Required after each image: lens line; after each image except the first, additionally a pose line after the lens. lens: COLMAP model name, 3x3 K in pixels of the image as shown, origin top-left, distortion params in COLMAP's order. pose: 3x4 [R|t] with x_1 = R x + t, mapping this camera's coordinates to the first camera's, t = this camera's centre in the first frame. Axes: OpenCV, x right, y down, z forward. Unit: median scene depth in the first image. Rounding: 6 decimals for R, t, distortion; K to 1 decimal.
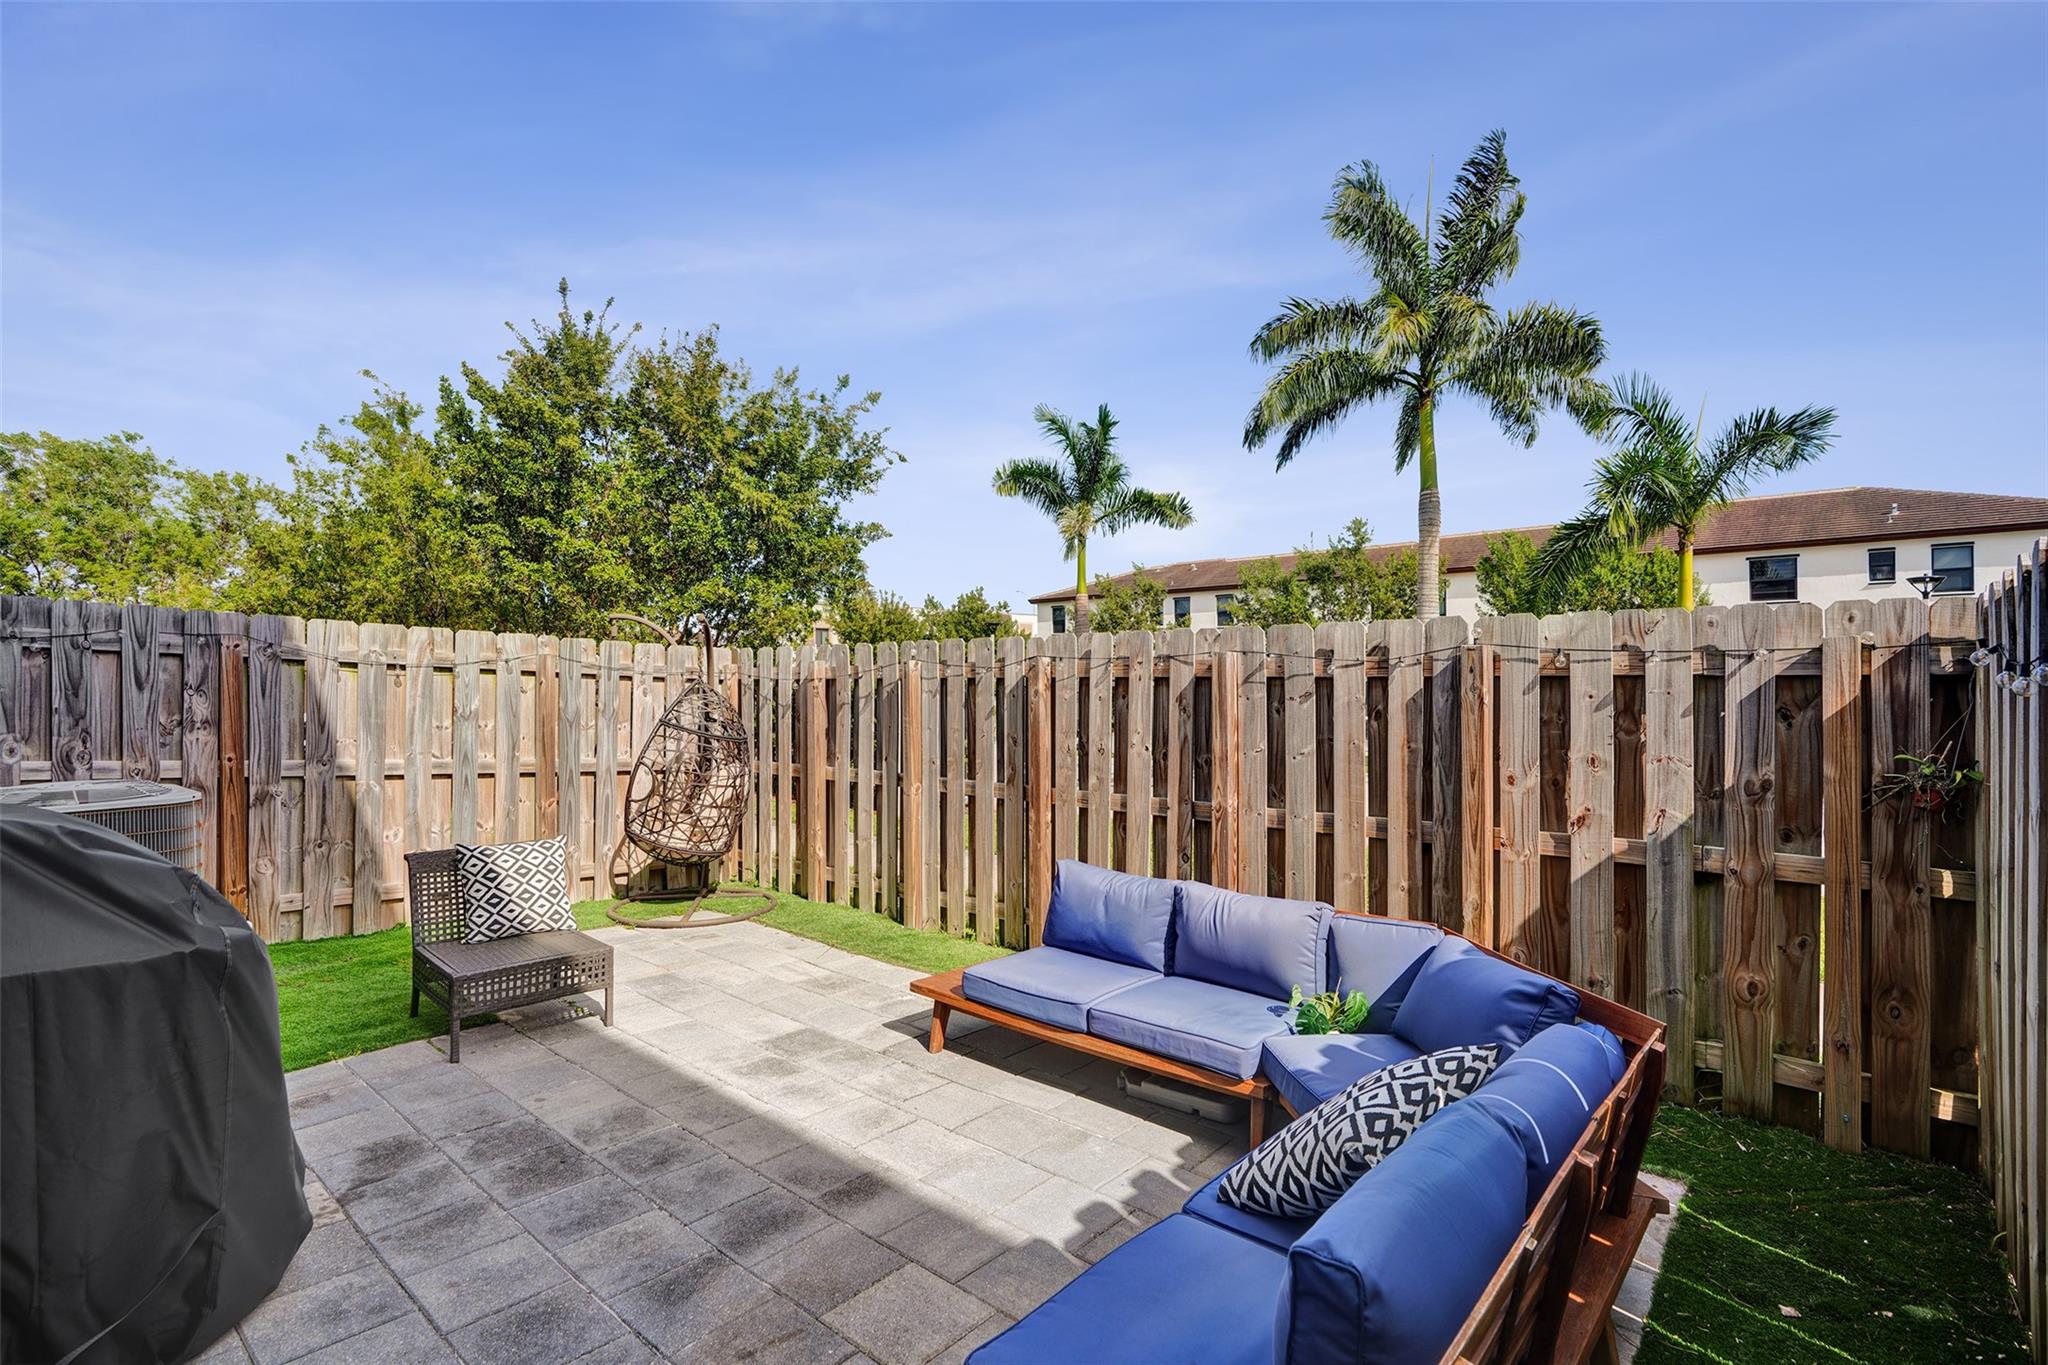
lens RADIAL K [[958.2, 0, 1025.8], [0, 958.2, 661.5], [0, 0, 1]] dist [-0.002684, 0.000904]
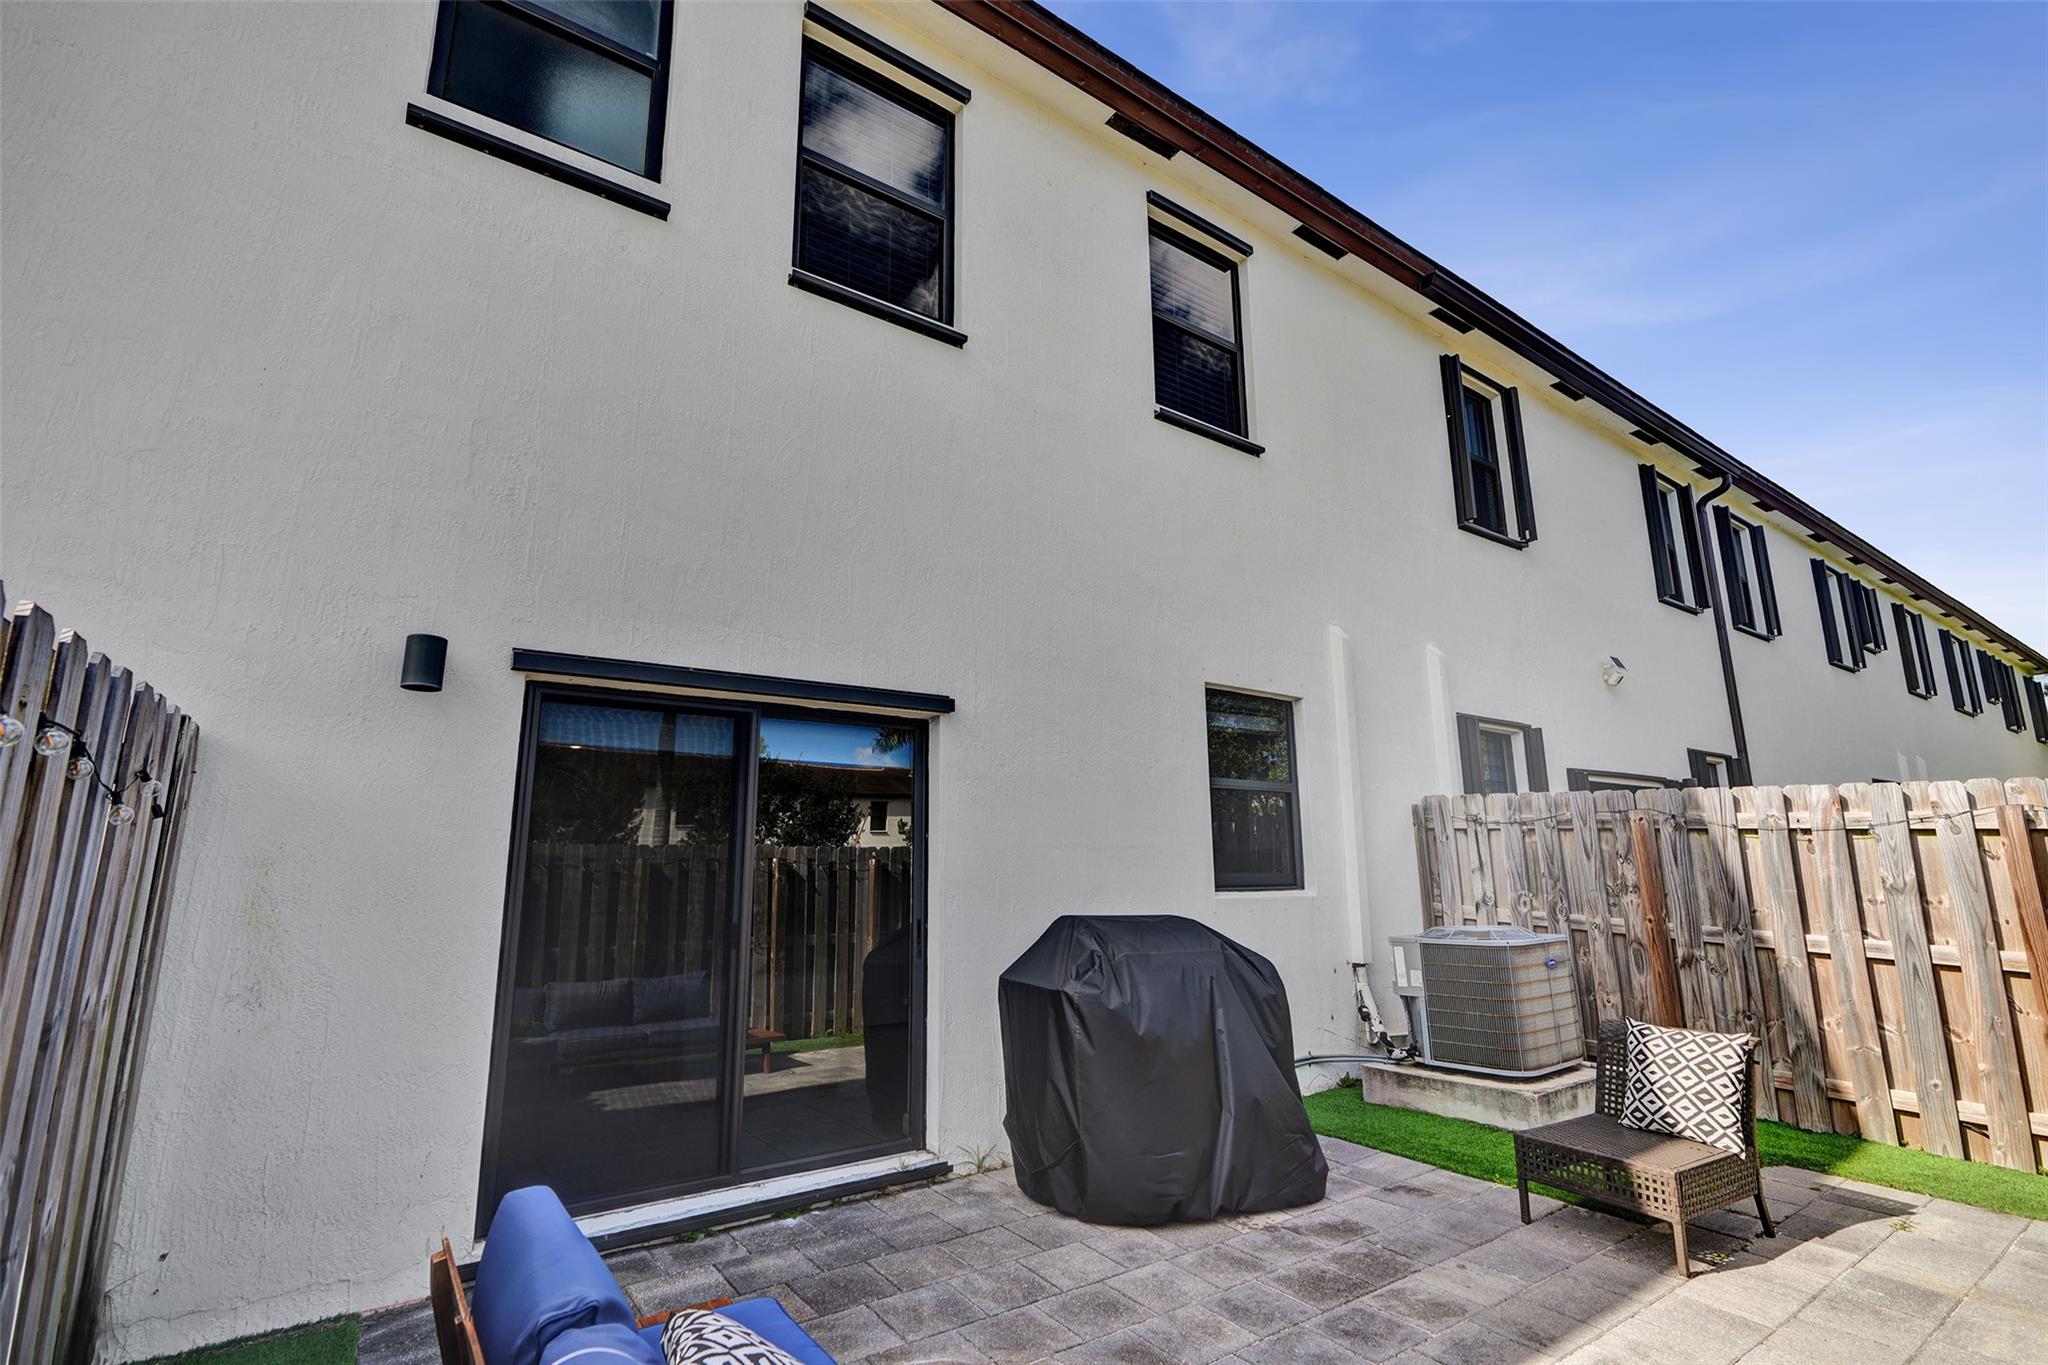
lens RADIAL K [[927.8, 0, 1025.3], [0, 927.8, 680.8], [0, 0, 1]] dist [0.000395, 0.000601]
pose [[-0.227166, -0.189417, -0.955258, 0.526321], [0.035466, 0.978642, -0.202488, 0.024837], [0.973210, -0.079878, -0.215596, 0.646132]]
